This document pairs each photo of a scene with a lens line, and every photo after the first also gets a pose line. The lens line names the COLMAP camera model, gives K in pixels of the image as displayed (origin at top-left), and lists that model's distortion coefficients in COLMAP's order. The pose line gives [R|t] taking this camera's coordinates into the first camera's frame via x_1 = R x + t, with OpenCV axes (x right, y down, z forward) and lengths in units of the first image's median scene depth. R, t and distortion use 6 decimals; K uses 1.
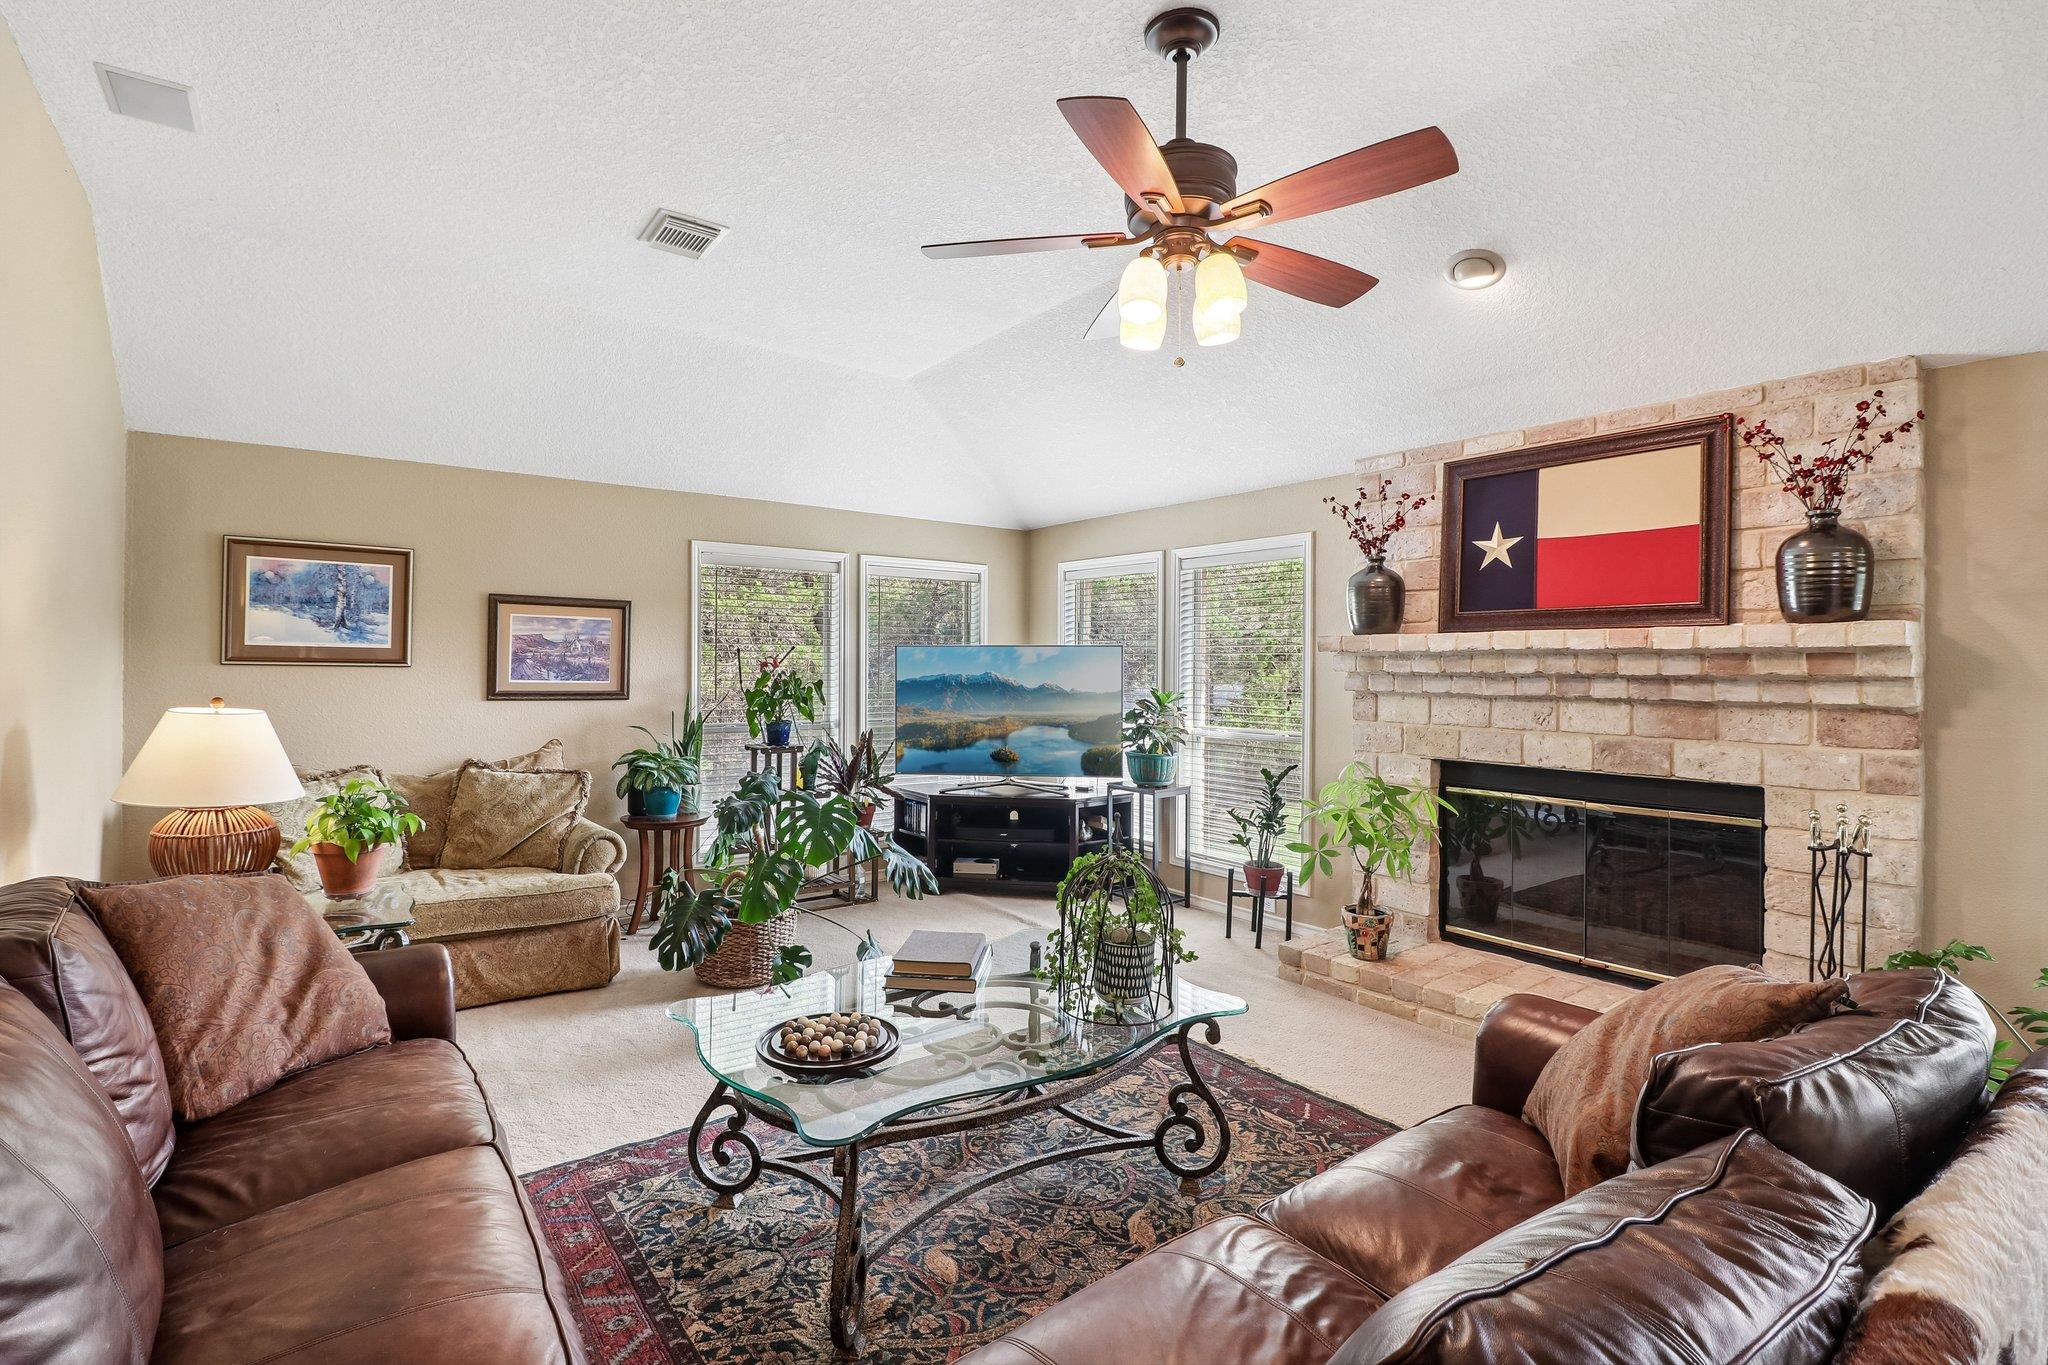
lens RADIAL K [[961.0, 0, 1024.4], [0, 961.0, 674.0], [0, 0, 1]] dist [-0.005592, -0.004349]
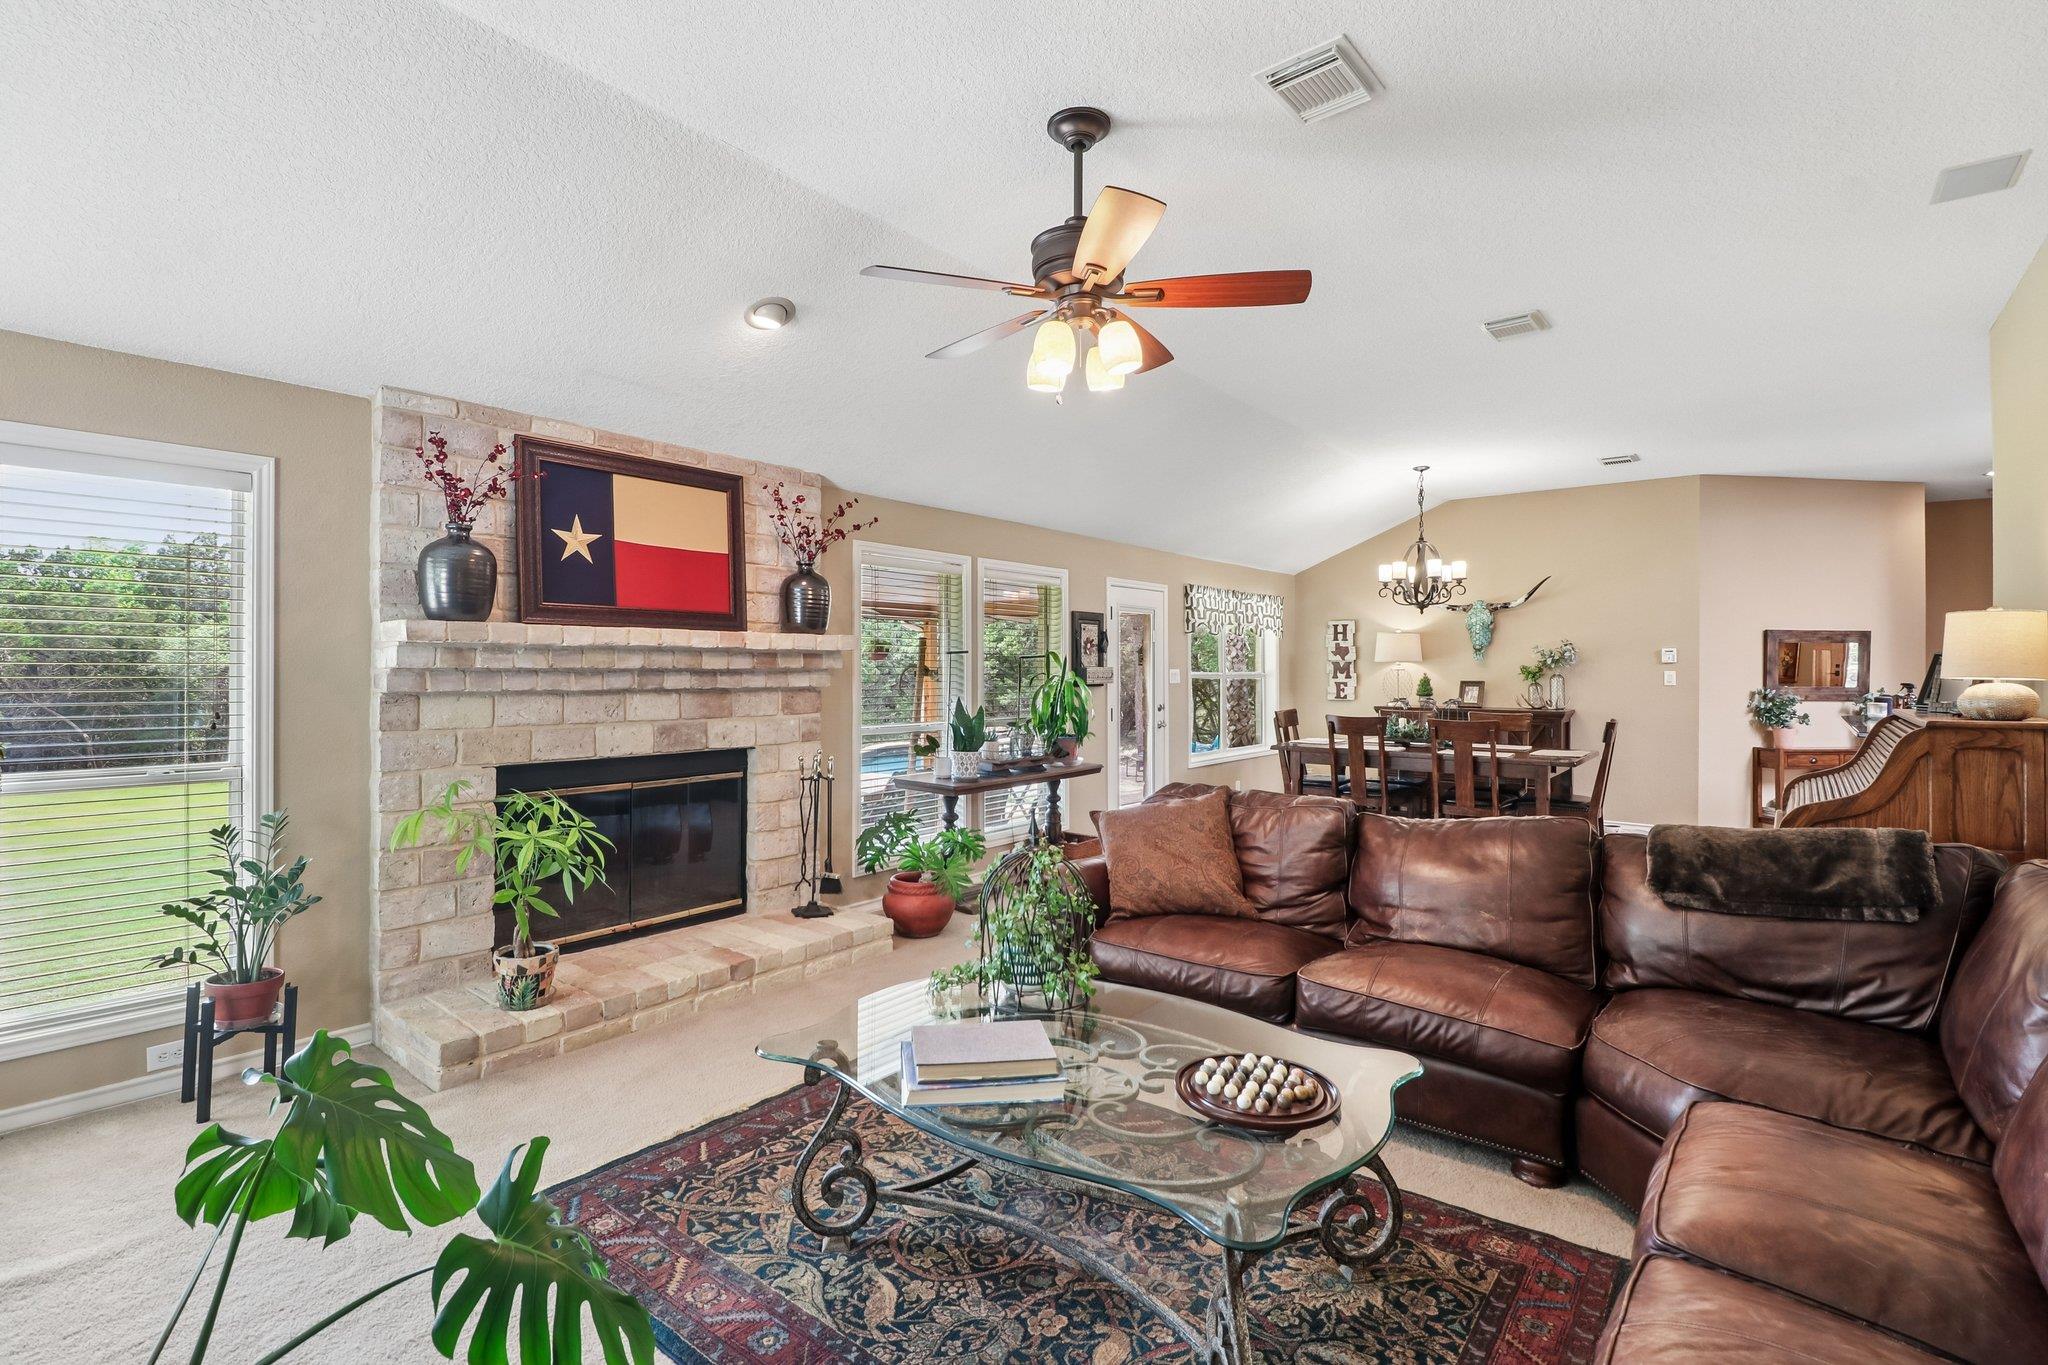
lens RADIAL K [[961.0, 0, 989.7], [0, 961.0, 672.5], [0, 0, 1]] dist [-0.005592, -0.004349]
pose [[-0.243446, -0.012685, 0.969831, -0.550275], [0.000510, 0.999913, 0.013207, -0.008849], [-0.969914, 0.003709, -0.243419, 0.800477]]
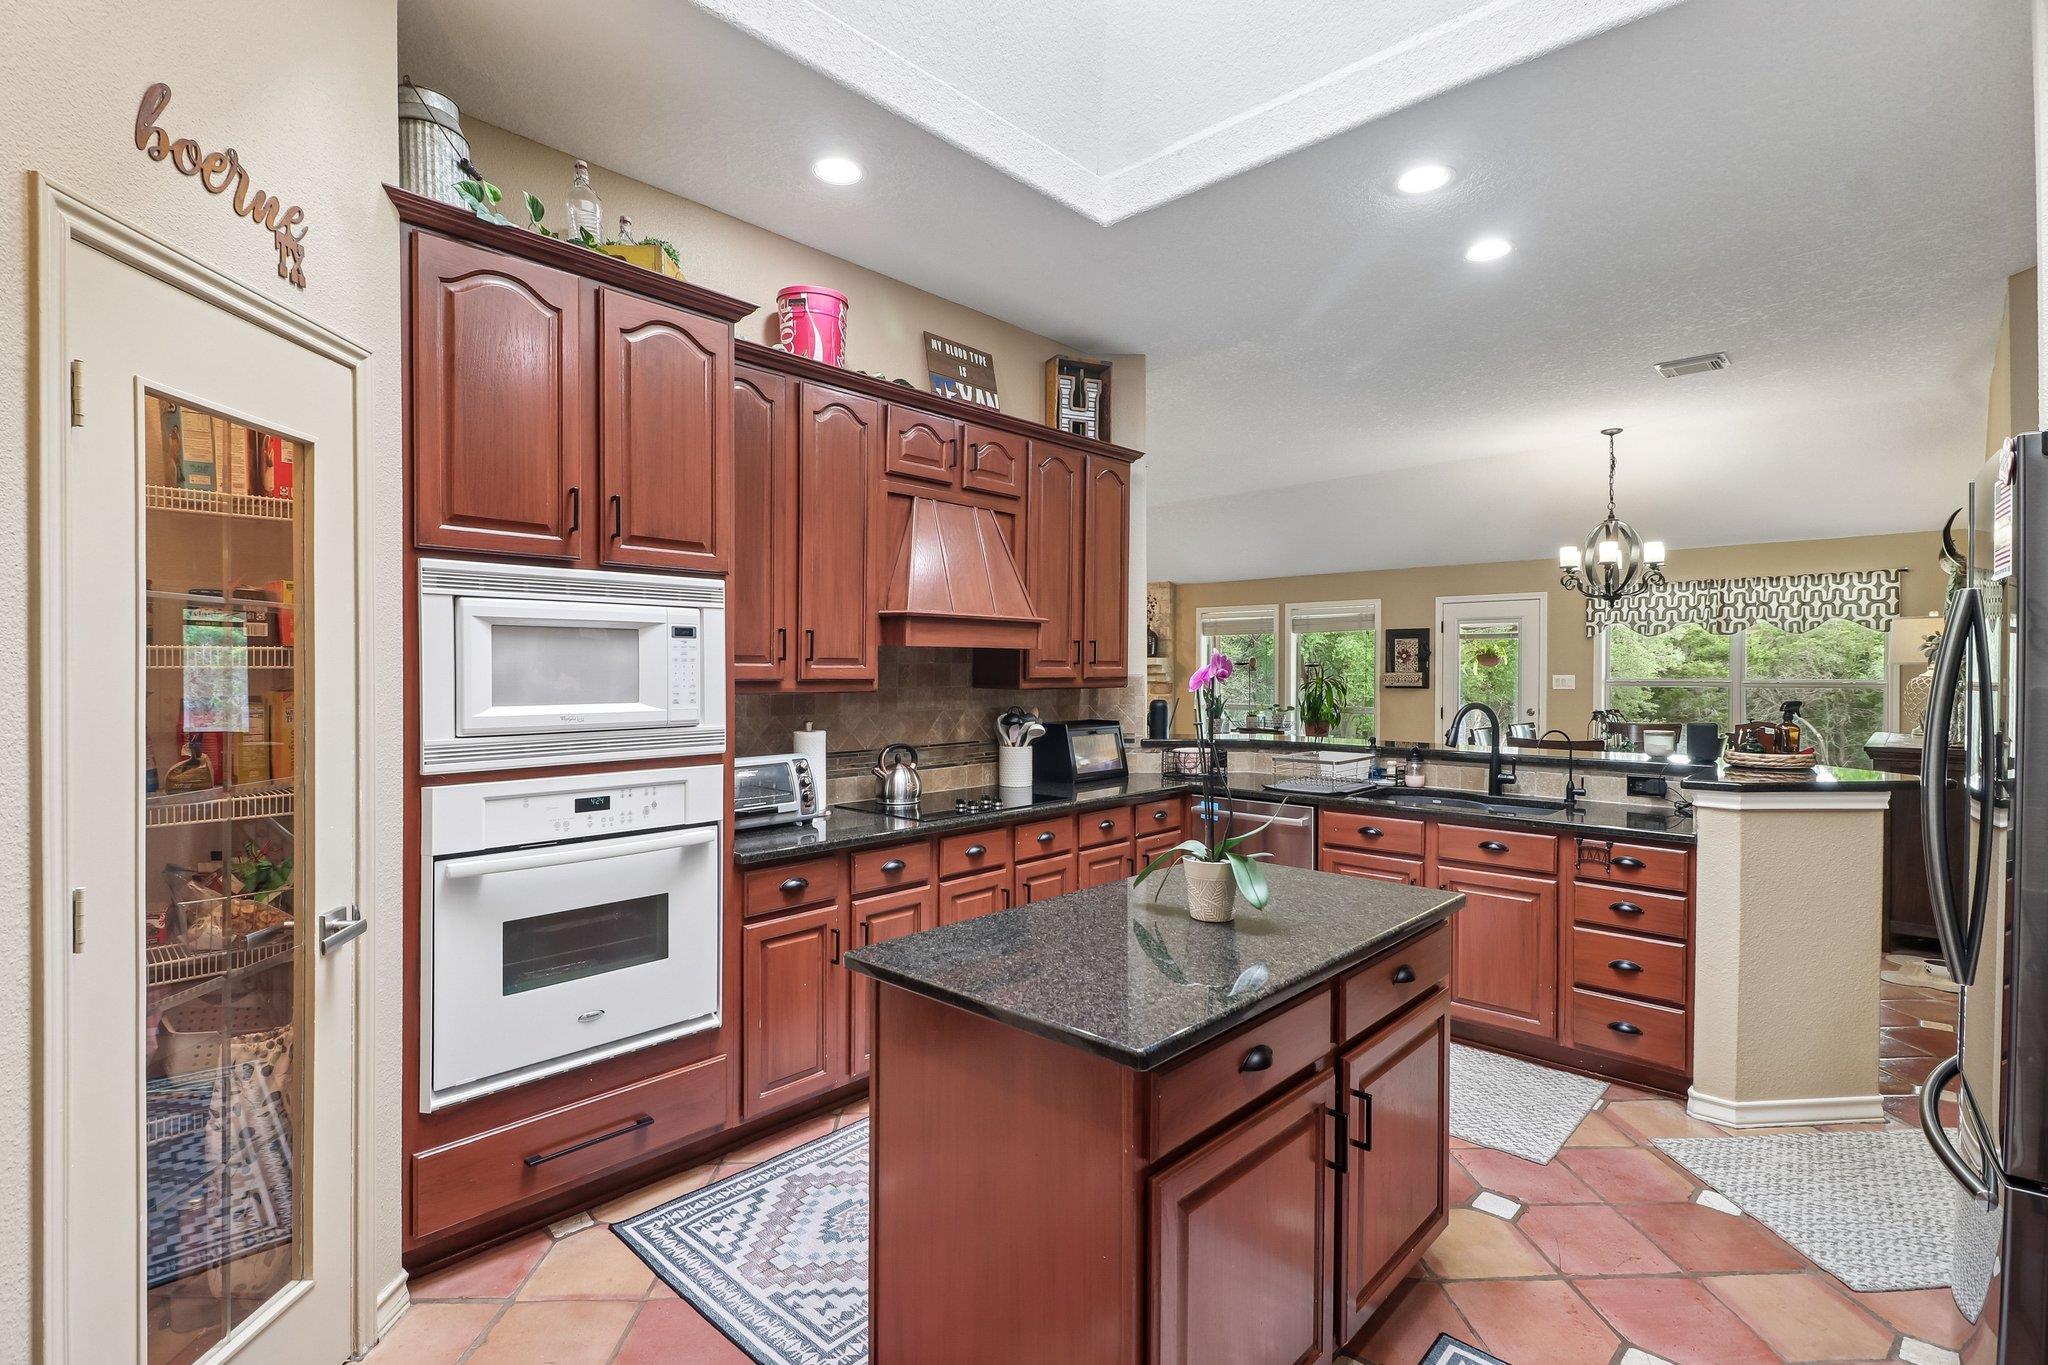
lens RADIAL K [[961.0, 0, 1020.7], [0, 961.0, 676.7], [0, 0, 1]] dist [-0.005592, -0.004349]
pose [[0.986675, -0.005456, 0.162613, -0.135381], [0.004684, 0.999976, 0.005130, -0.002928], [-0.162637, -0.004300, 0.986677, -1.748005]]
